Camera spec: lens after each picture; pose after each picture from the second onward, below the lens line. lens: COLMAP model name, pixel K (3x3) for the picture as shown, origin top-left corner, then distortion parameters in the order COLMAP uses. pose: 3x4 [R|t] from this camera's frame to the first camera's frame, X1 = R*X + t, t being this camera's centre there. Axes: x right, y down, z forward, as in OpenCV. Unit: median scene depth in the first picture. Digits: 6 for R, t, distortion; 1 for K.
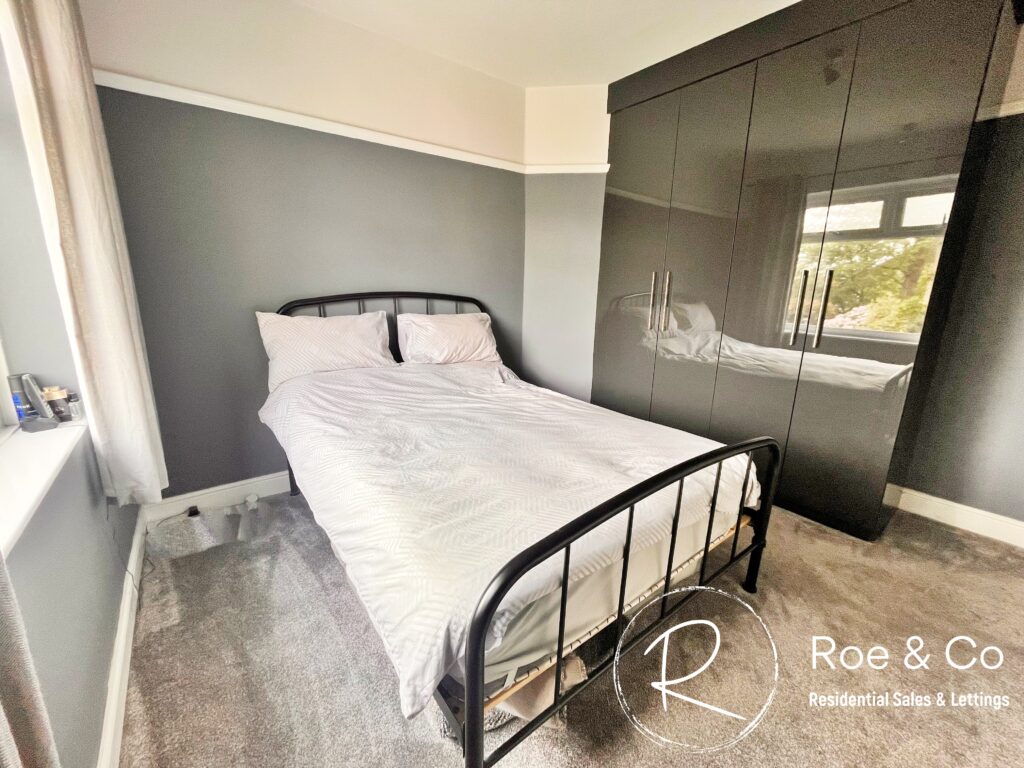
lens RADIAL K [[415.5, 0, 508.8], [0, 415.5, 380.6], [0, 0, 1]] dist [-0.003881, 0.000470]
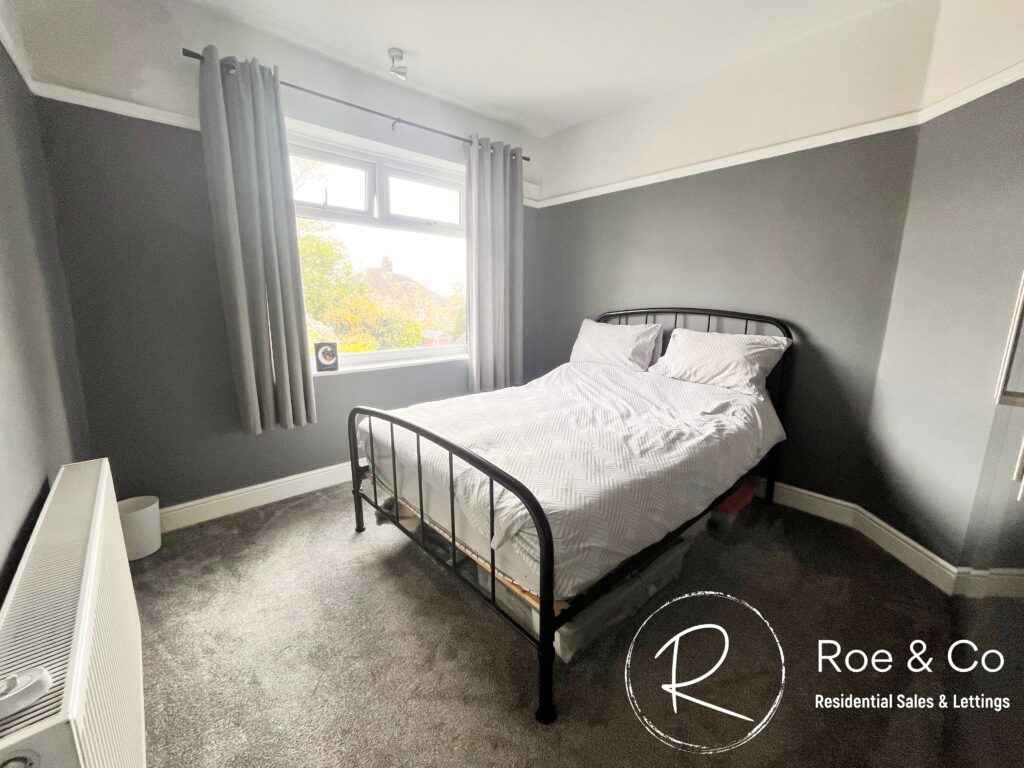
lens RADIAL K [[415.5, 0, 511.3], [0, 415.5, 382.7], [0, 0, 1]] dist [-0.003881, 0.000470]
pose [[0.080944, 0.183952, -0.979597, 0.782745], [-0.229880, 0.959770, 0.161234, -0.100192], [0.969847, 0.212139, 0.119975, 0.487725]]
